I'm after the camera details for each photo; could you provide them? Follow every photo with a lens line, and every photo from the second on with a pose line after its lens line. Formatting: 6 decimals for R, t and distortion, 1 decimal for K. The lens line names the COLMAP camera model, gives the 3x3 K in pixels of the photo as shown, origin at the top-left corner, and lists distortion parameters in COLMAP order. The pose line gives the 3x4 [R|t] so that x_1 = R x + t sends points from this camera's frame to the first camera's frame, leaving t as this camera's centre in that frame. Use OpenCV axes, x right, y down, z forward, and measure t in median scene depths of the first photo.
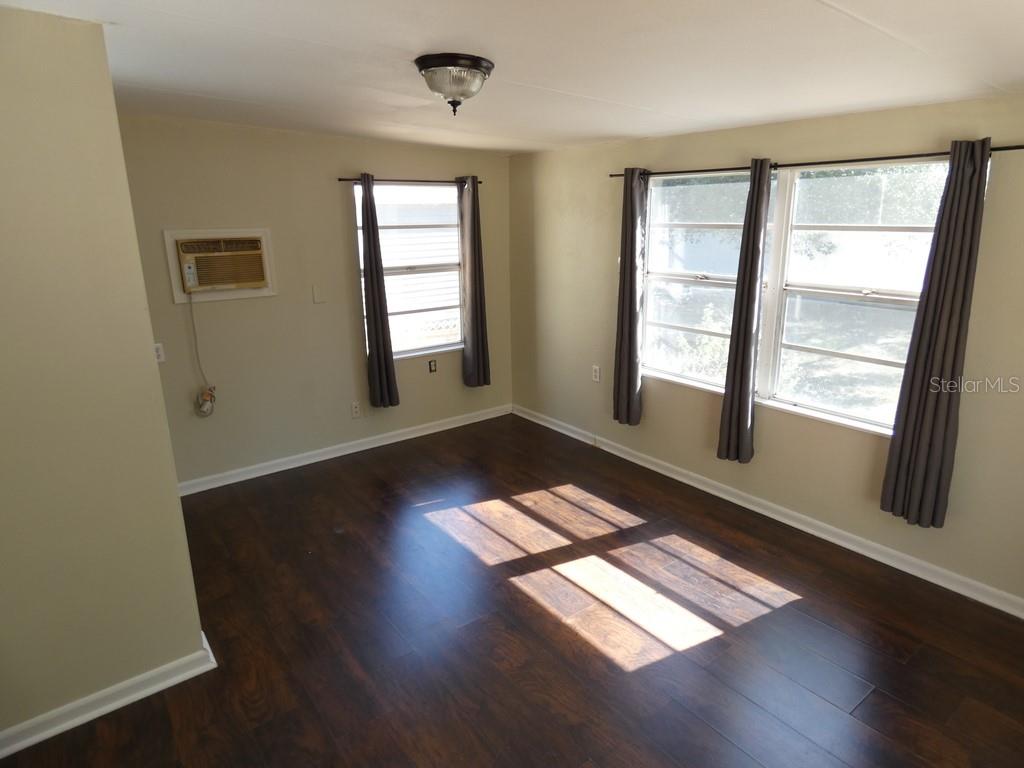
lens RADIAL K [[614.0, 0, 508.6], [0, 614.0, 379.9], [0, 0, 1]] dist [0.001954, -0.001603]
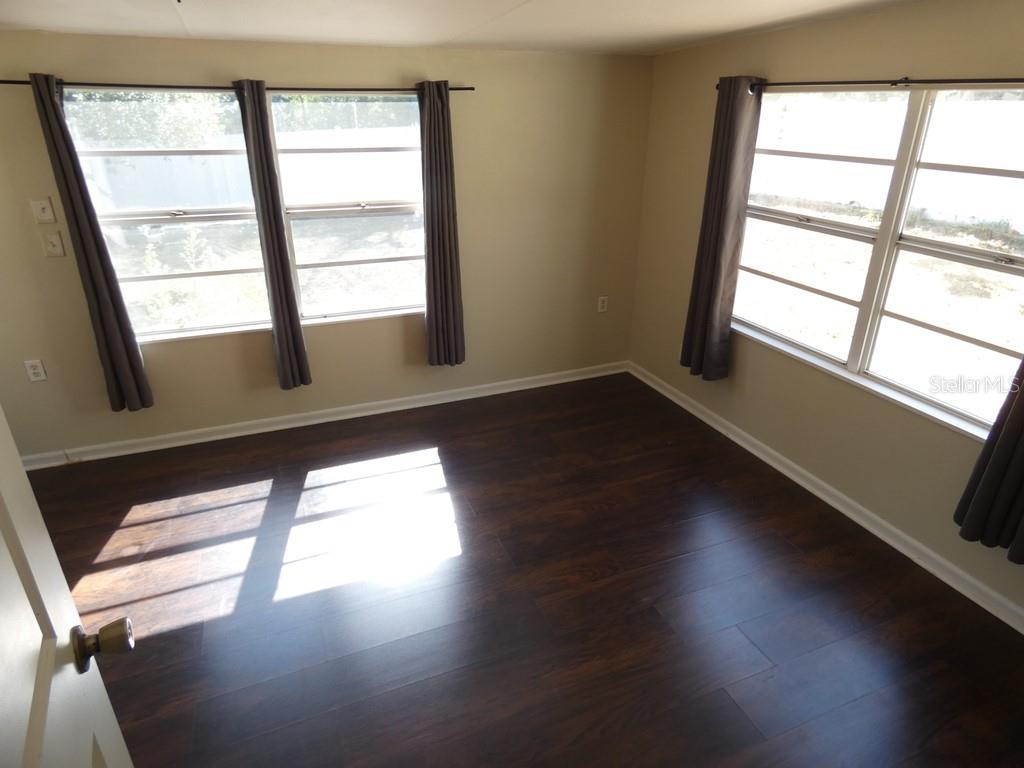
lens RADIAL K [[614.0, 0, 508.6], [0, 614.0, 379.9], [0, 0, 1]] dist [0.001954, -0.001603]
pose [[0.265018, -0.365332, 0.892355, -0.512668], [0.249205, 0.919955, 0.302620, -0.115145], [-0.931484, 0.142180, 0.334847, 0.364398]]
